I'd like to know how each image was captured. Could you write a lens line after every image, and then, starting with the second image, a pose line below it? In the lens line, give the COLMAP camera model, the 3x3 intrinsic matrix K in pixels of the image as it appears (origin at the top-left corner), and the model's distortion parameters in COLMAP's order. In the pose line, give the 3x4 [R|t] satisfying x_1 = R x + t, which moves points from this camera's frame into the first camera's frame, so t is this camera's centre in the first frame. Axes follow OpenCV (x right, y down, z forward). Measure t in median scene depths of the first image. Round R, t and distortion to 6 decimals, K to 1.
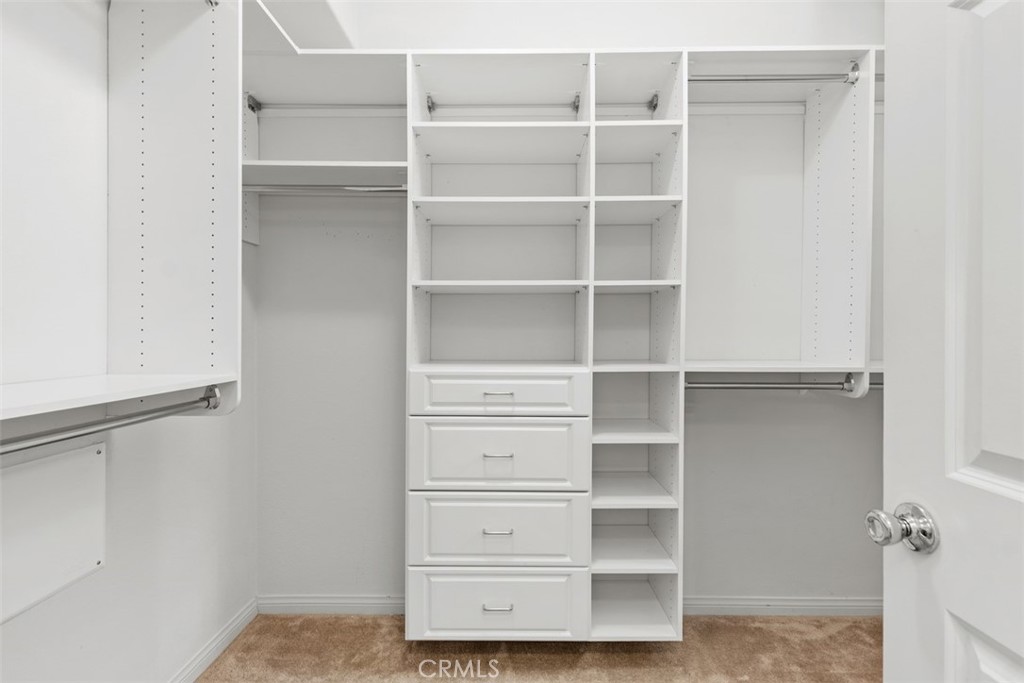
lens RADIAL K [[470.9, 0, 509.7], [0, 470.9, 333.6], [0, 0, 1]] dist [0.006384, -0.000303]
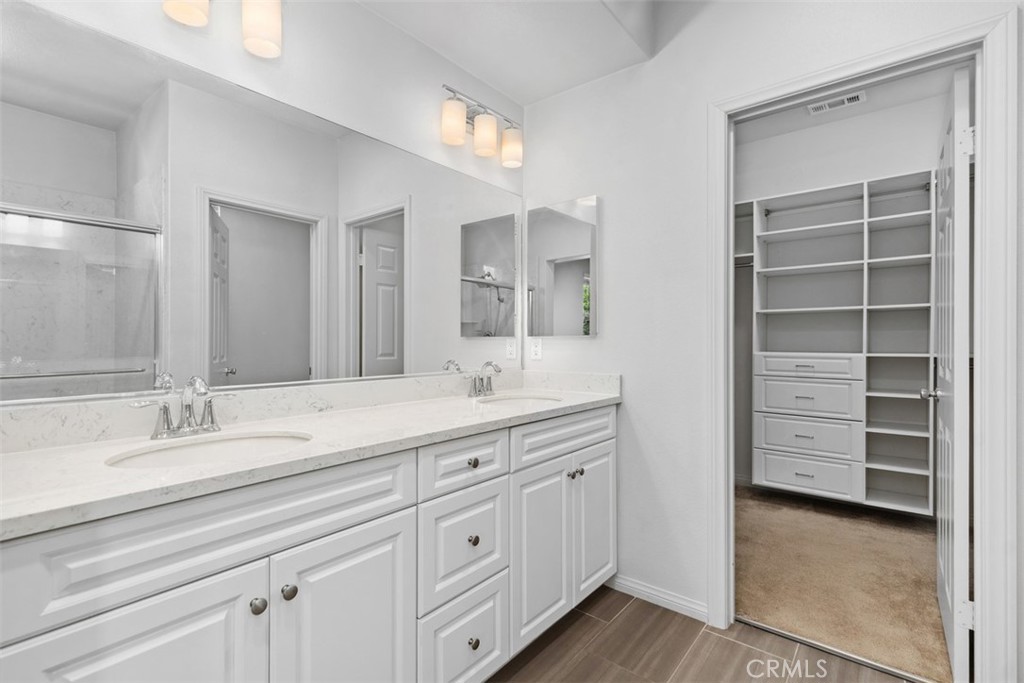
lens RADIAL K [[471.8, 0, 514.1], [0, 471.8, 341.9], [0, 0, 1]] dist [0.010257, -0.000711]
pose [[0.790706, 0.002107, -0.612193, 0.223585], [0.001645, 0.999983, 0.005566, 0.014413], [0.612194, -0.005408, 0.790689, -1.281146]]
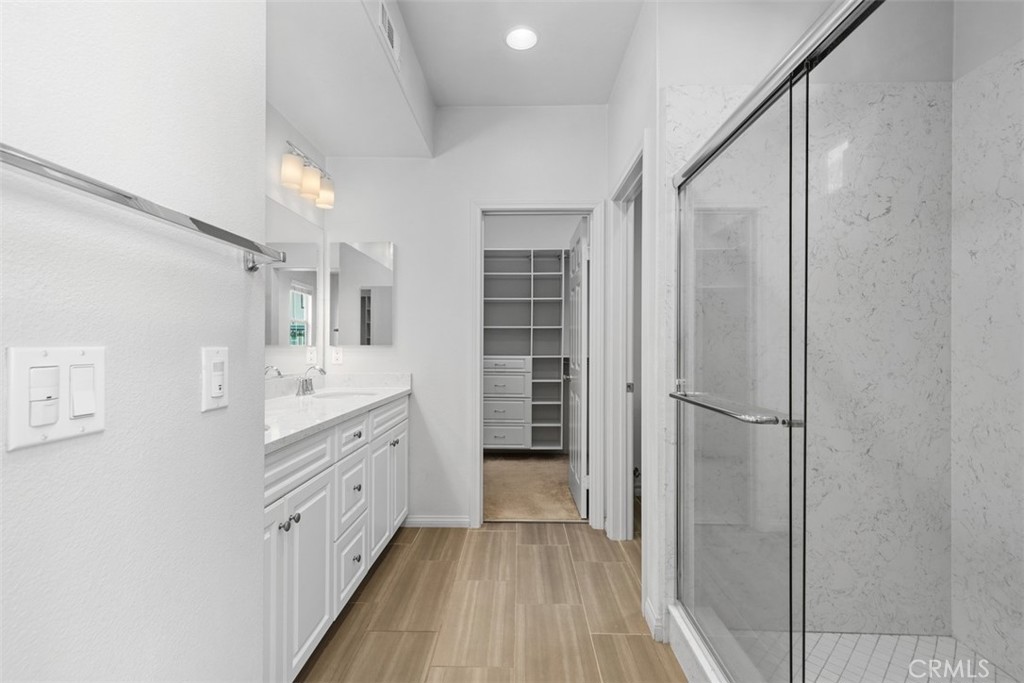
lens RADIAL K [[468.3, 0, 516.6], [0, 468.3, 344.4], [0, 0, 1]] dist [0.004962, 0.000944]
pose [[0.999885, 0.004280, 0.014551, 0.036998], [-0.004309, 0.999989, 0.002020, -0.005418], [-0.014542, -0.002082, 0.999892, -1.914682]]
